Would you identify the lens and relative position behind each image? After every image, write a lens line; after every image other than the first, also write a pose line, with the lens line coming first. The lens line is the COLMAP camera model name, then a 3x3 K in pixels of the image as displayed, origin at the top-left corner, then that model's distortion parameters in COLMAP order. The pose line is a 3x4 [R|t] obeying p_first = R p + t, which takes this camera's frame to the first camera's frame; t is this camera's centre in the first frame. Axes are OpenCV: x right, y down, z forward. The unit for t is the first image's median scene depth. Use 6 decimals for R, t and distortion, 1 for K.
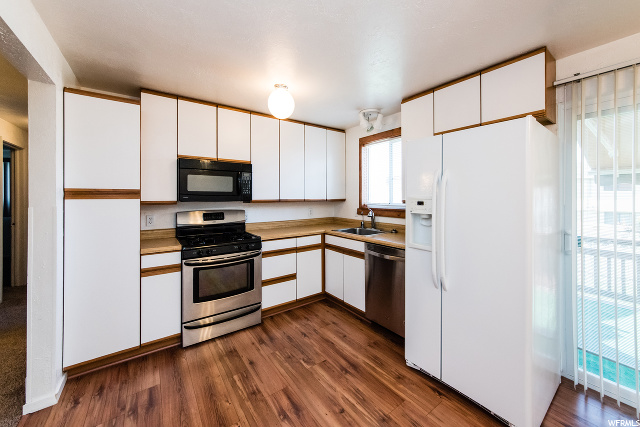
lens RADIAL K [[257.2, 0, 314.3], [0, 257.2, 196.4], [0, 0, 1]] dist [-0.000247, 0.000091]
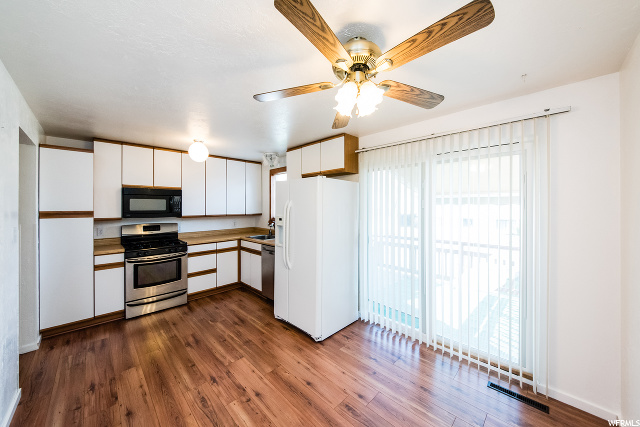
lens RADIAL K [[243.2, 0, 311.3], [0, 243.2, 205.3], [0, 0, 1]] dist [-0.018432, -0.000313]
pose [[0.986780, 0.002191, 0.162048, 0.252418], [-0.002094, 0.999998, -0.000770, -0.047227], [-0.162049, 0.000421, 0.986783, -0.423921]]
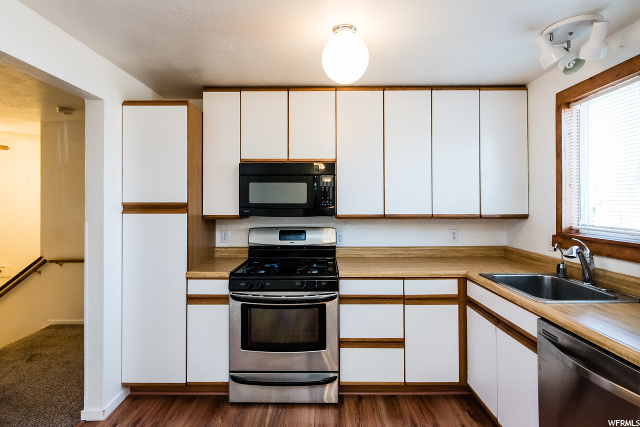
lens RADIAL K [[300.5, 0, 298.5], [0, 300.5, 201.7], [0, 0, 1]] dist [0.000205, -0.000291]
pose [[0.791678, -0.001679, -0.610937, 0.185848], [-0.000538, 0.999994, -0.003446, -0.020995], [0.610939, 0.003057, 0.791672, 0.331230]]
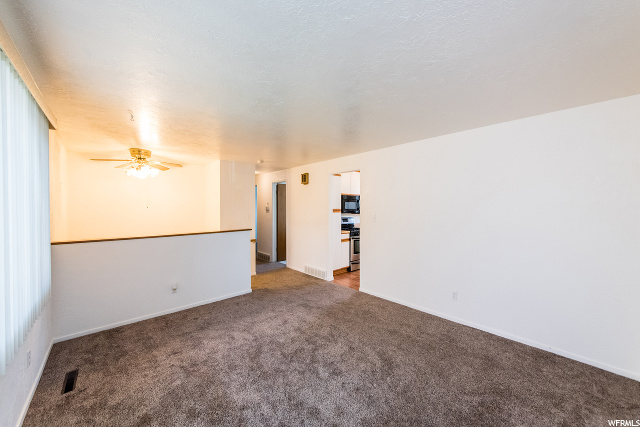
lens RADIAL K [[237.5, 0, 321.8], [0, 237.5, 207.7], [0, 0, 1]] dist [0.000074, -0.000018]
pose [[0.987465, 0.006804, 0.157692, -0.981605], [-0.007896, 0.999949, 0.006297, -0.042791], [-0.157641, -0.007463, 0.987468, -1.068525]]
